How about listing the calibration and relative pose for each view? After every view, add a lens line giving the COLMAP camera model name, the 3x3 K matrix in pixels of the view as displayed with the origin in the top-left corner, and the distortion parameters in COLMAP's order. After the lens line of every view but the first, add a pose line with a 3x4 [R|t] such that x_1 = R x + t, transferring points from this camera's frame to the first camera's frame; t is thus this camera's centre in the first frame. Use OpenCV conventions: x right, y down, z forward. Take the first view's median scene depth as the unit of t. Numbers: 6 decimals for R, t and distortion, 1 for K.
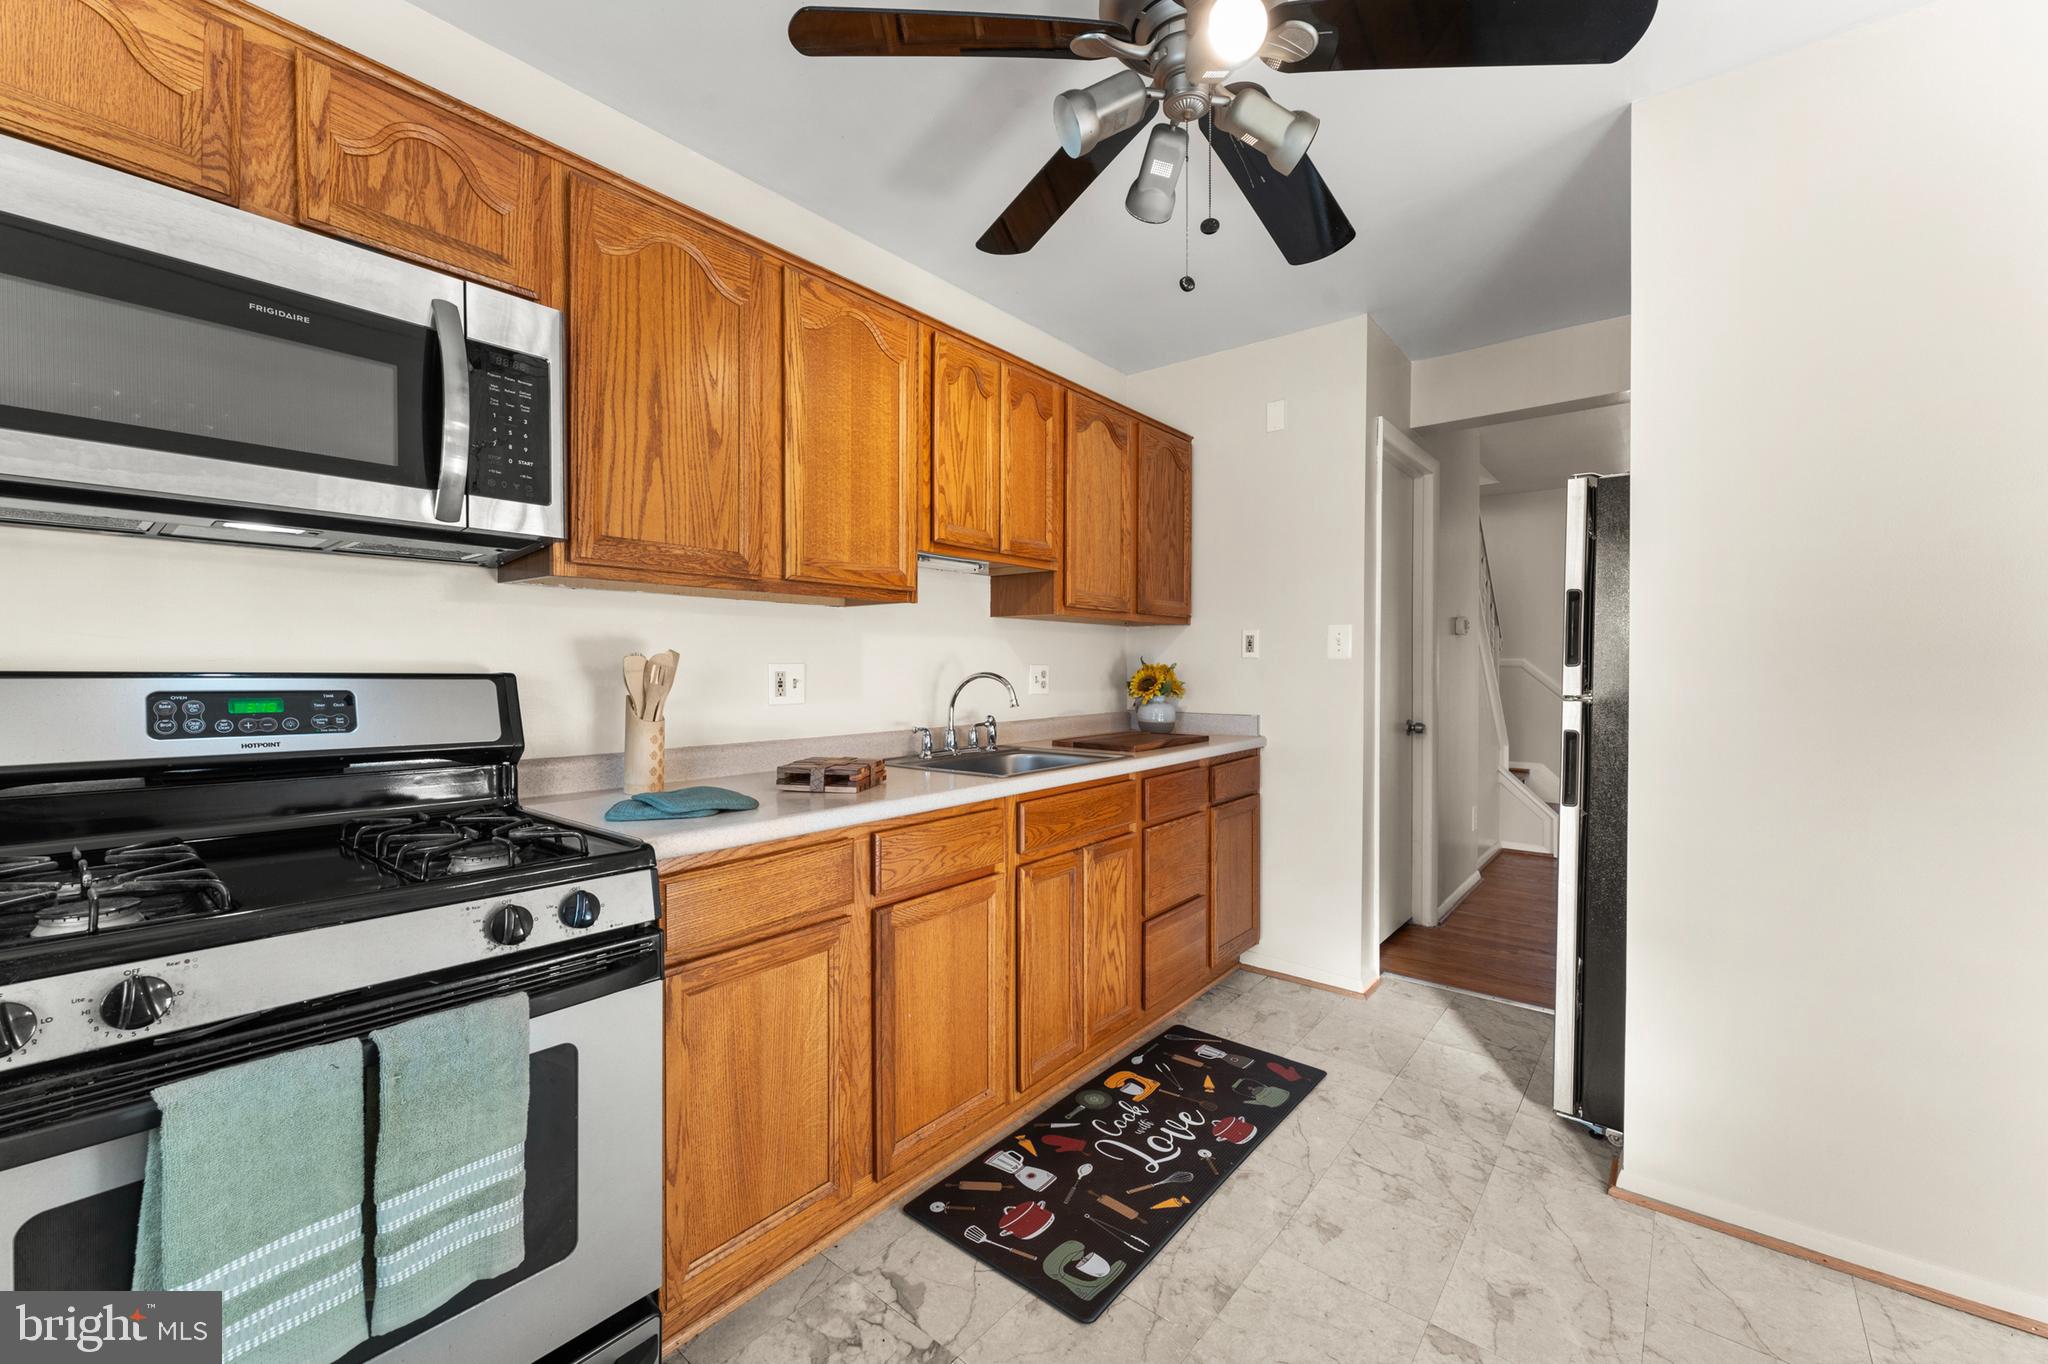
lens RADIAL K [[825.8, 0, 1027.9], [0, 825.8, 677.7], [0, 0, 1]] dist [-0.000353, -0.000319]
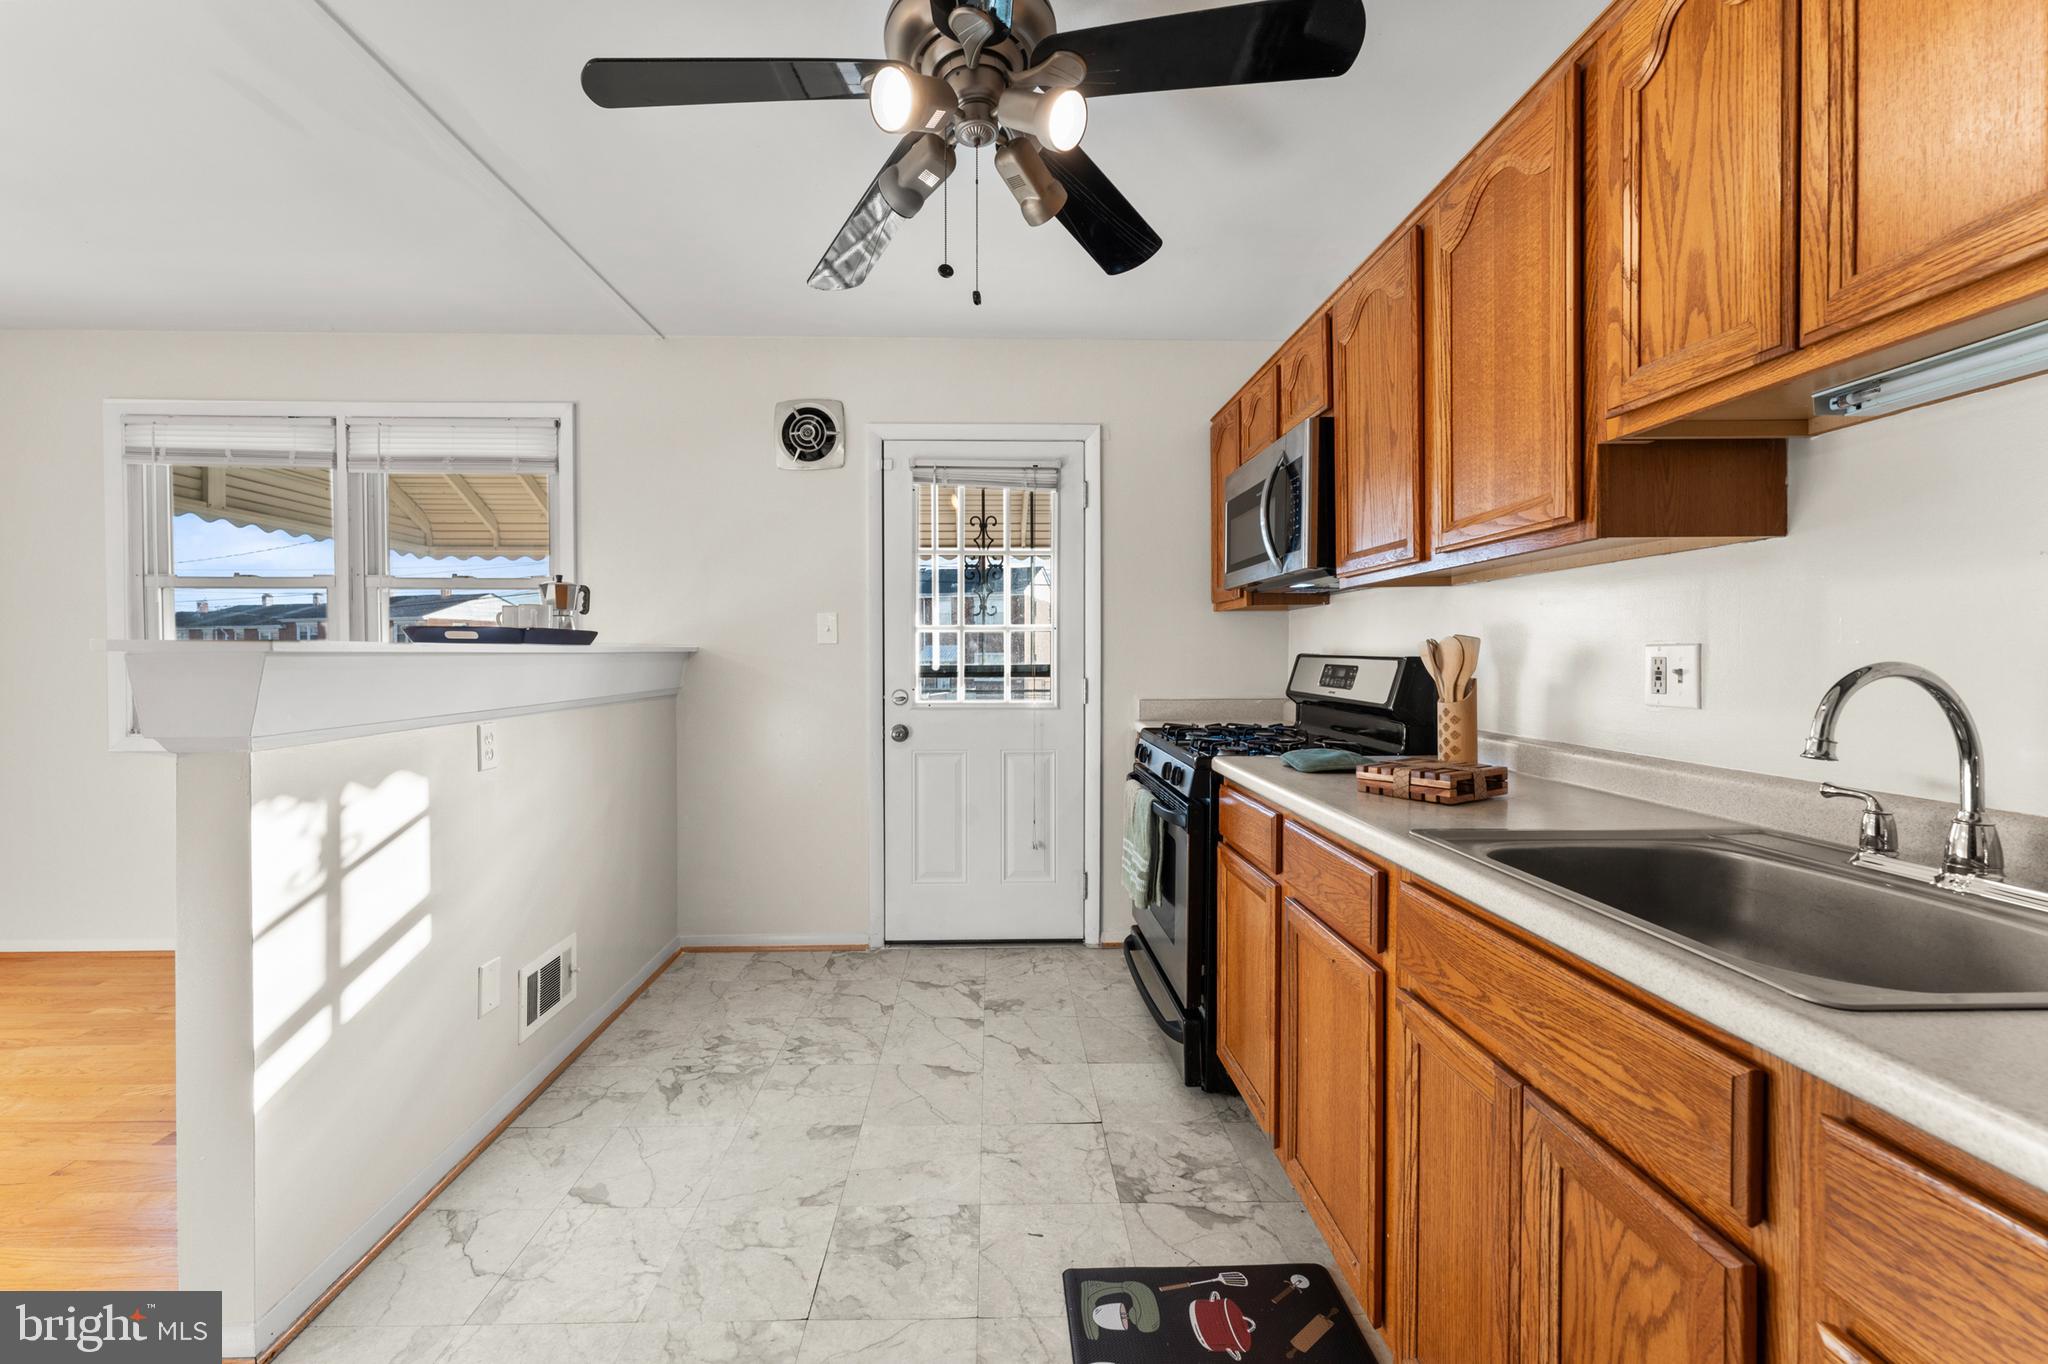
lens RADIAL K [[816.4, 0, 1028.1], [0, 816.4, 664.2], [0, 0, 1]] dist [-0.001517, -0.000606]
pose [[-0.741614, 0.011129, -0.670735, 0.734650], [-0.006388, 0.999700, 0.023649, -0.020696], [0.670797, 0.021823, -0.741320, 1.579787]]
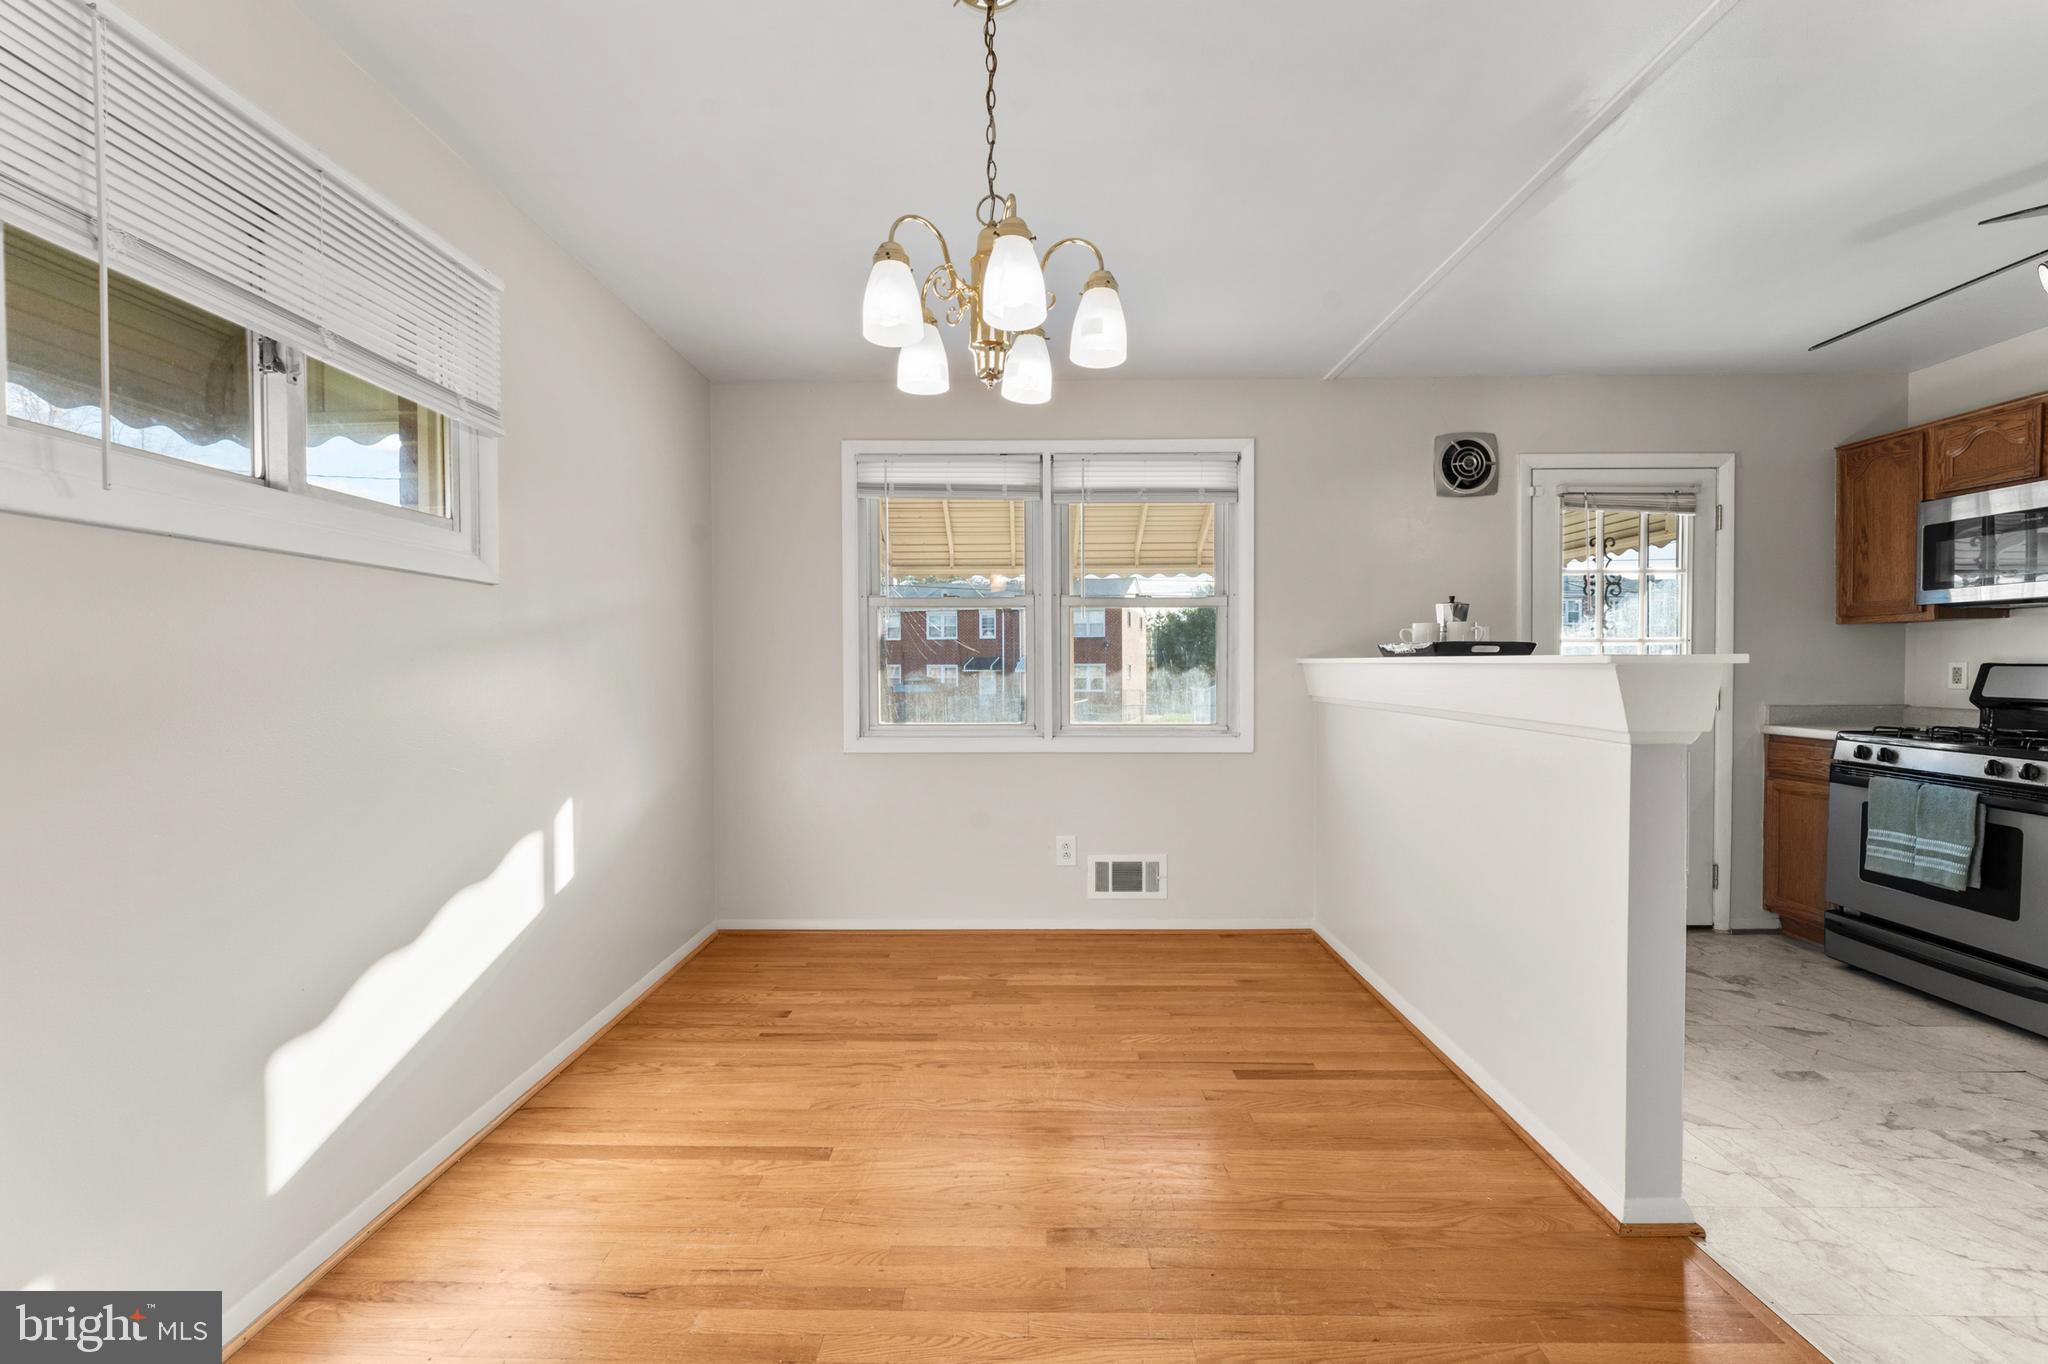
lens RADIAL K [[821.3, 0, 1025.7], [0, 821.3, 677.0], [0, 0, 1]] dist [-0.005020, 0.000300]
pose [[-0.766841, 0.015238, -0.641656, 2.128107], [-0.002568, 0.999637, 0.026808, -0.017122], [0.641832, 0.022205, -0.766524, 0.664575]]
